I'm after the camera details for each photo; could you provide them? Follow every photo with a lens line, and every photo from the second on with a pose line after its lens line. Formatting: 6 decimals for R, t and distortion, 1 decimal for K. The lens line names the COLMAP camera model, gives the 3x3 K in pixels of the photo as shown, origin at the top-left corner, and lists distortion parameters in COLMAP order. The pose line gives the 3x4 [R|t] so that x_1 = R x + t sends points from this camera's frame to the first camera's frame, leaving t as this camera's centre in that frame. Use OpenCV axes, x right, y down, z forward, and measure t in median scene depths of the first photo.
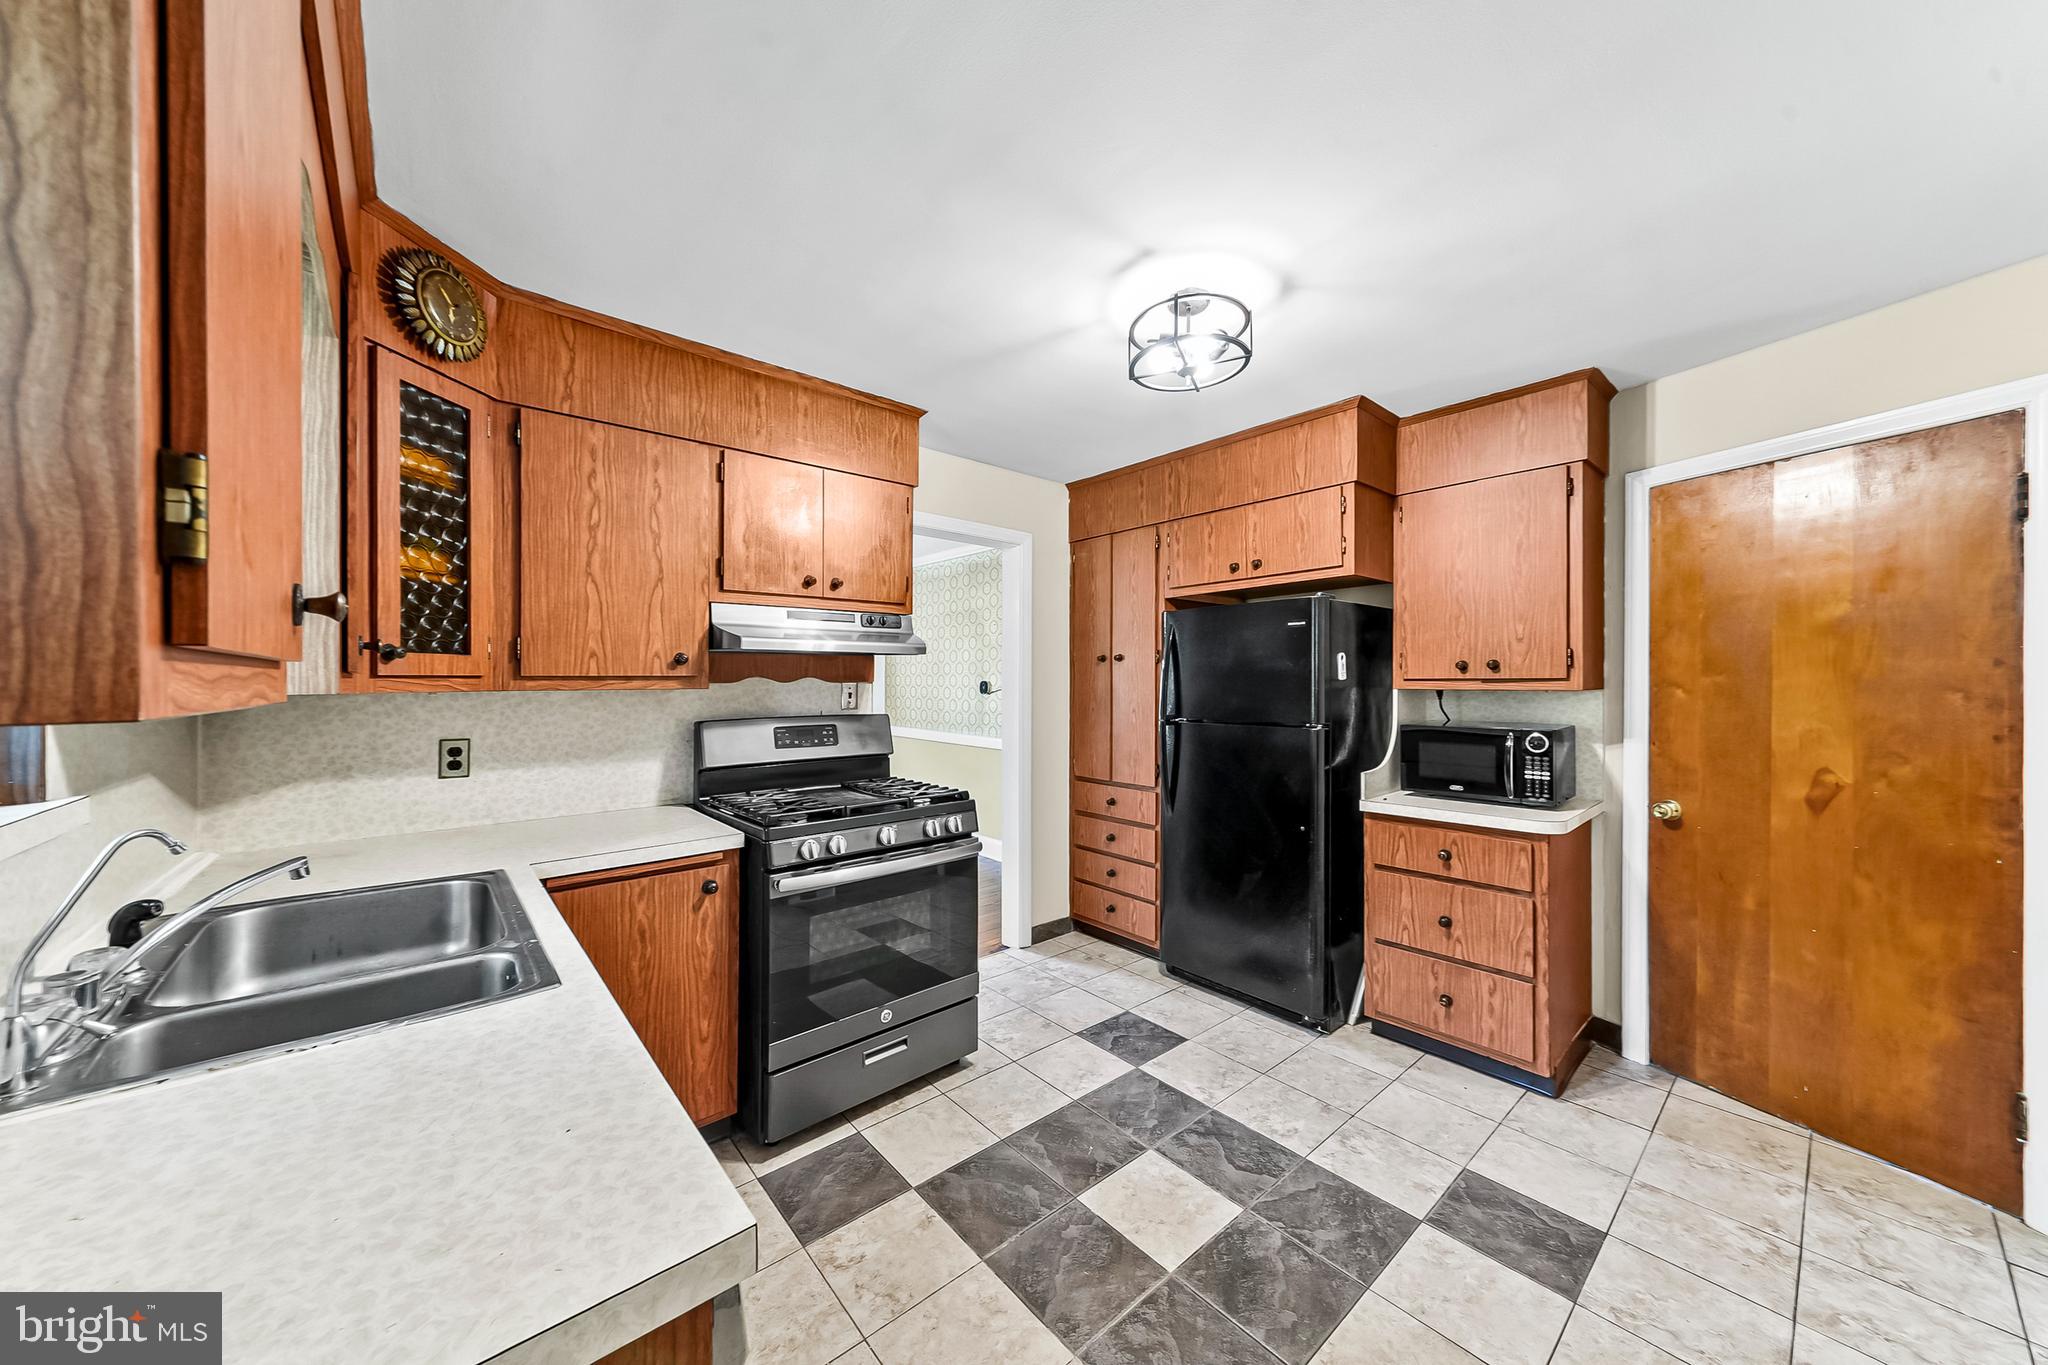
lens RADIAL K [[697.5, 0, 1024.0], [0, 697.5, 682.5], [0, 0, 1]] dist [0.009839, 0.000055]
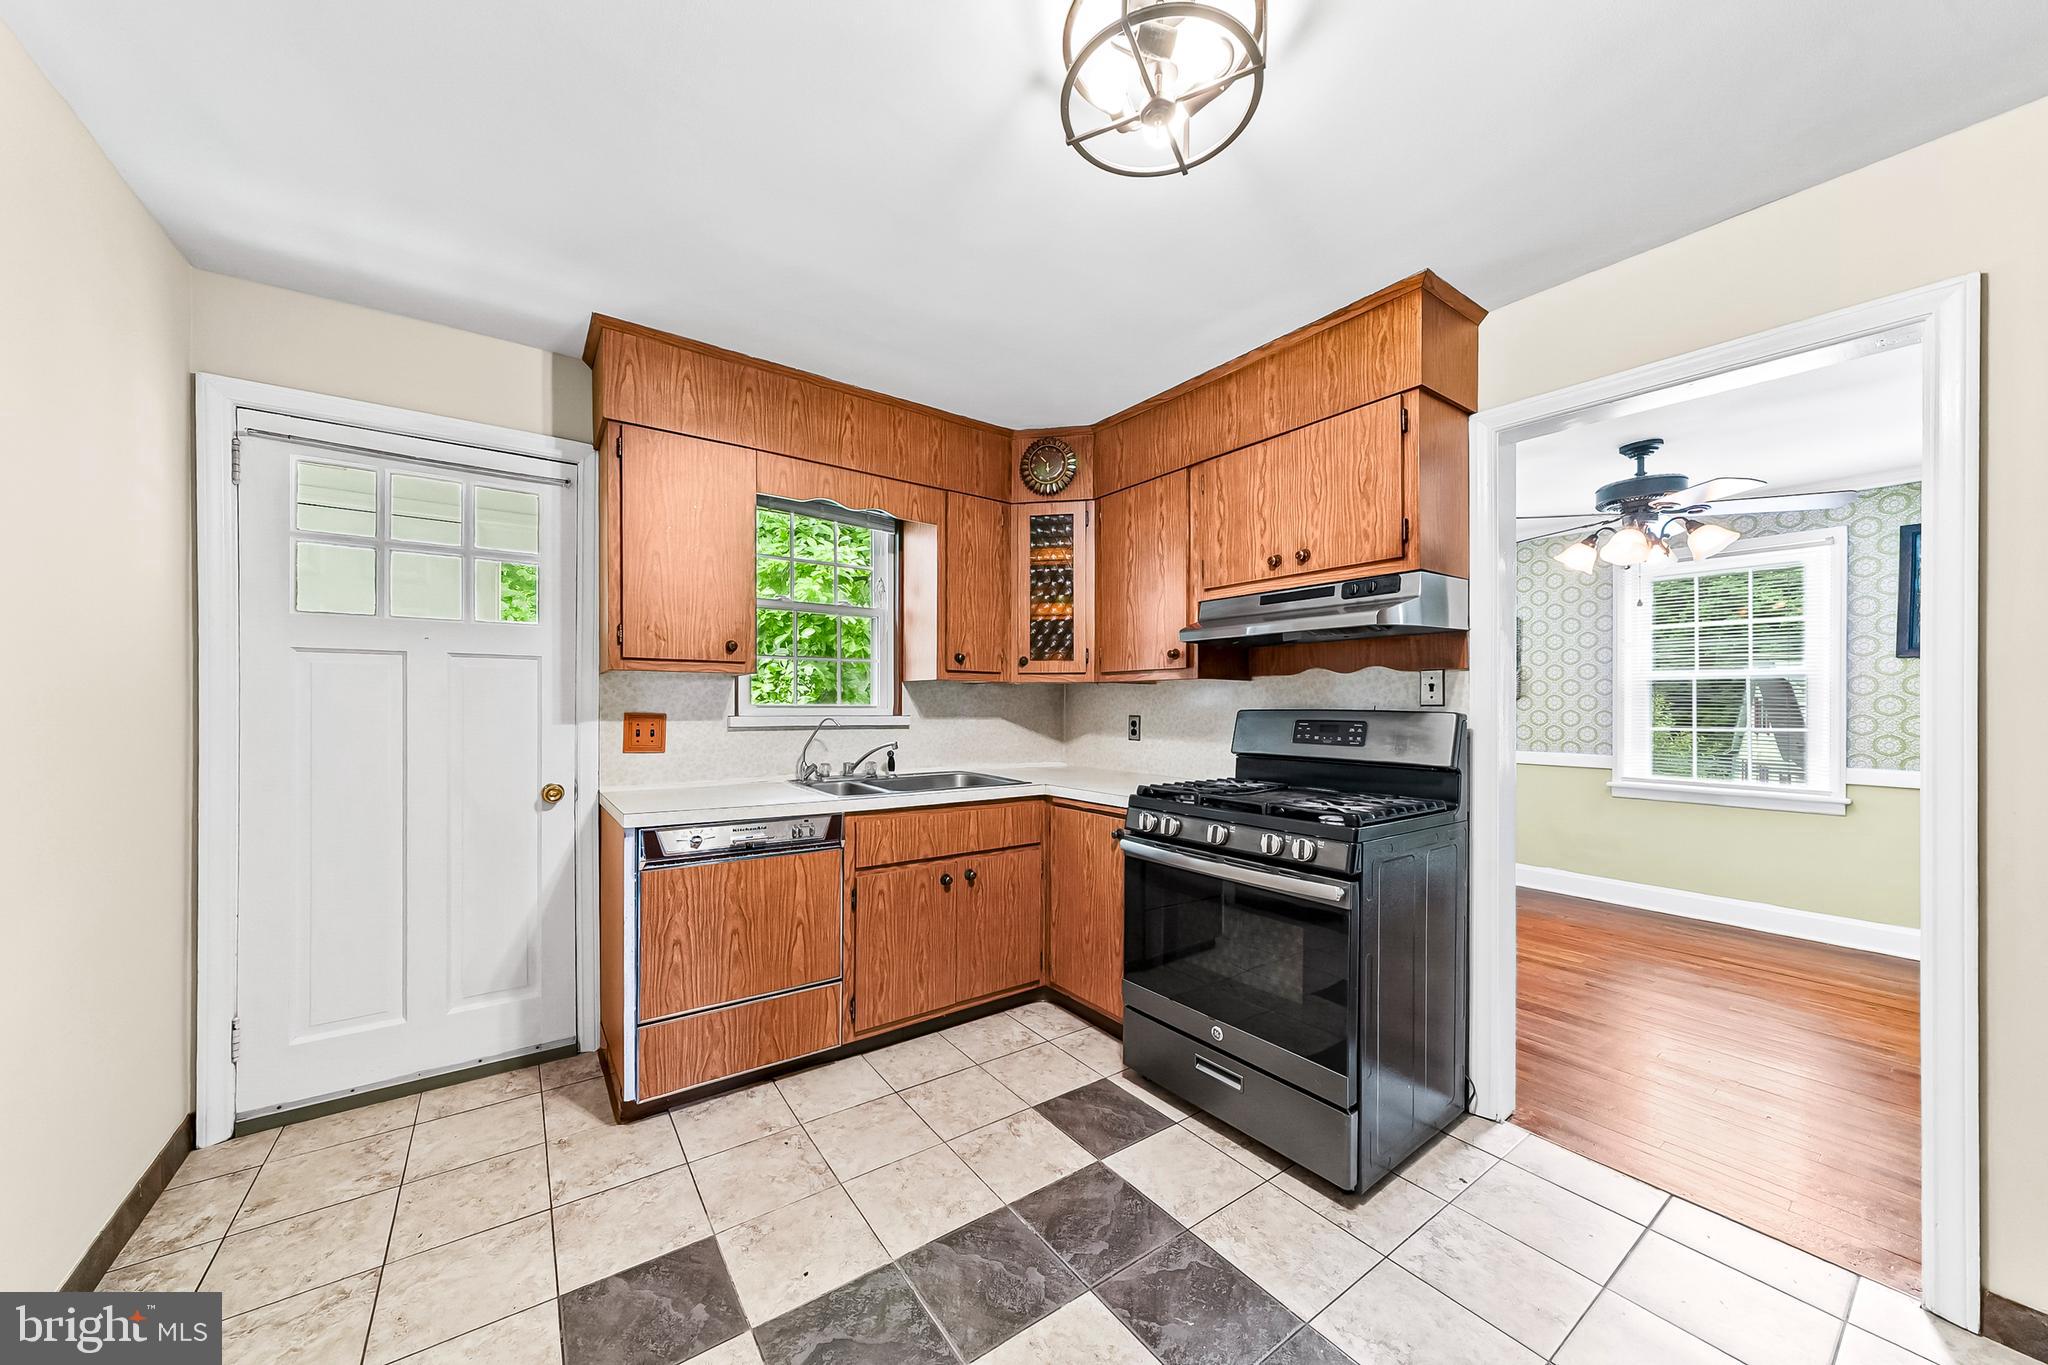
lens RADIAL K [[718.8, 0, 1010.9], [0, 718.8, 709.2], [0, 0, 1]] dist [0.009320, -0.000024]
pose [[-0.088147, 0.006481, -0.996086, 0.832216], [-0.010653, 0.999916, 0.007449, 0.059289], [0.996050, 0.011268, -0.088071, 0.898448]]
